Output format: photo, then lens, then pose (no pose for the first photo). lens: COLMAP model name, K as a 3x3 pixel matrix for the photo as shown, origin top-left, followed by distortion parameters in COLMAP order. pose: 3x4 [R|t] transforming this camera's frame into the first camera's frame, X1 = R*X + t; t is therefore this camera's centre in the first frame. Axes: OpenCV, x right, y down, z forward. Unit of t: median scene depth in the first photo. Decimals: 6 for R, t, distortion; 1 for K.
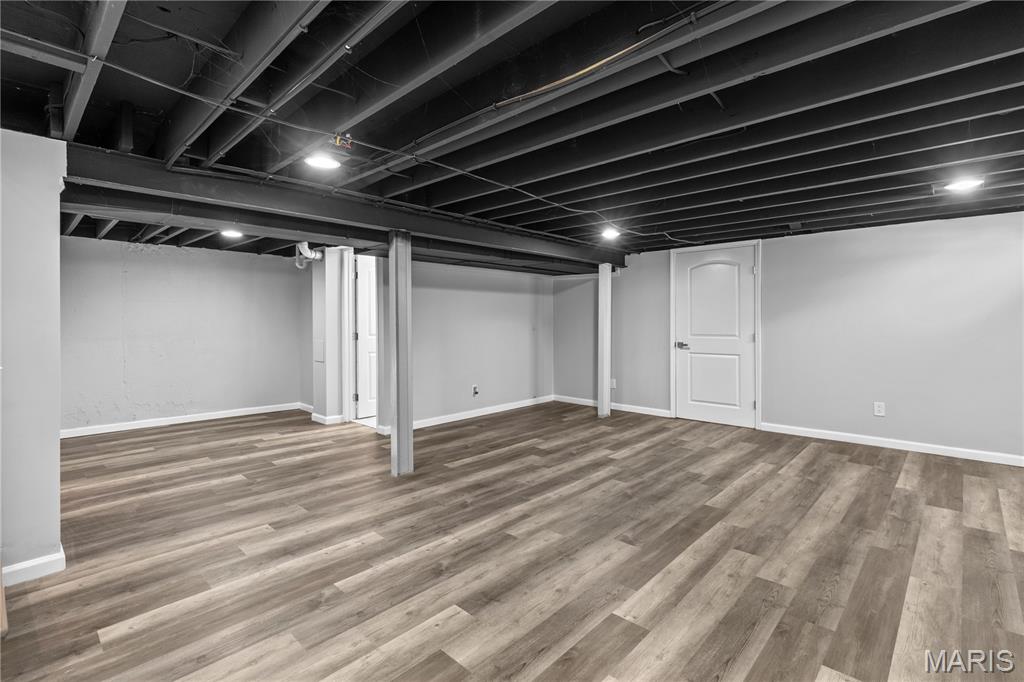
lens RADIAL K [[483.2, 0, 509.8], [0, 483.2, 339.4], [0, 0, 1]] dist [0.000729, 0.000129]
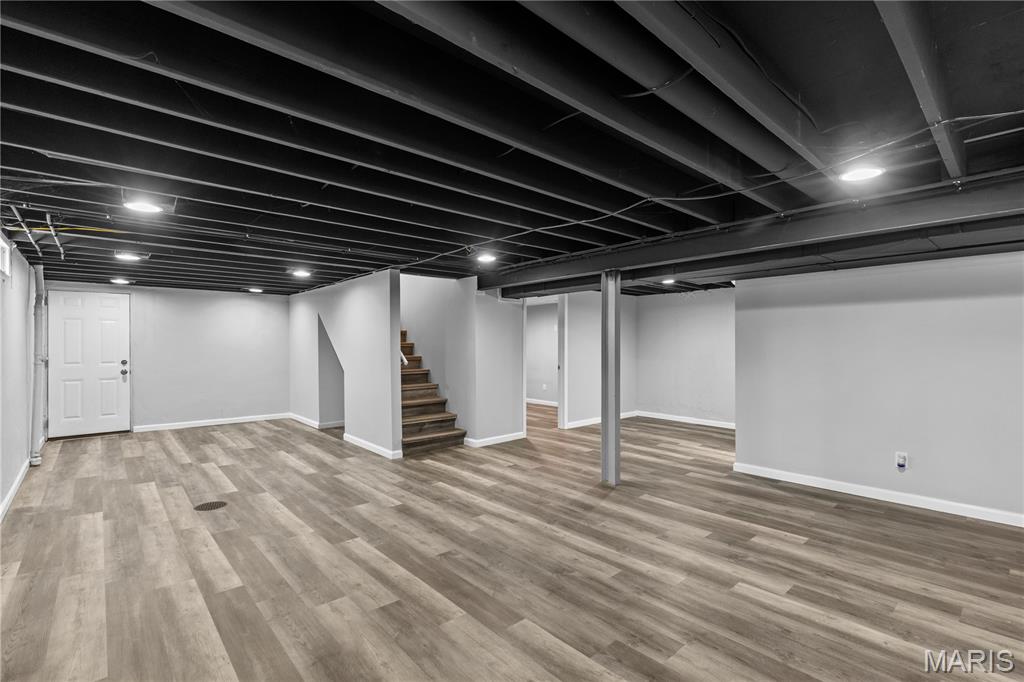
lens RADIAL K [[464.1, 0, 510.6], [0, 464.1, 340.6], [0, 0, 1]] dist [-0.001836, -0.000040]
pose [[-0.086087, -0.005959, -0.996270, 1.190470], [-0.040873, 0.999161, -0.002444, -0.057009], [0.995449, 0.040510, -0.086258, 1.141662]]
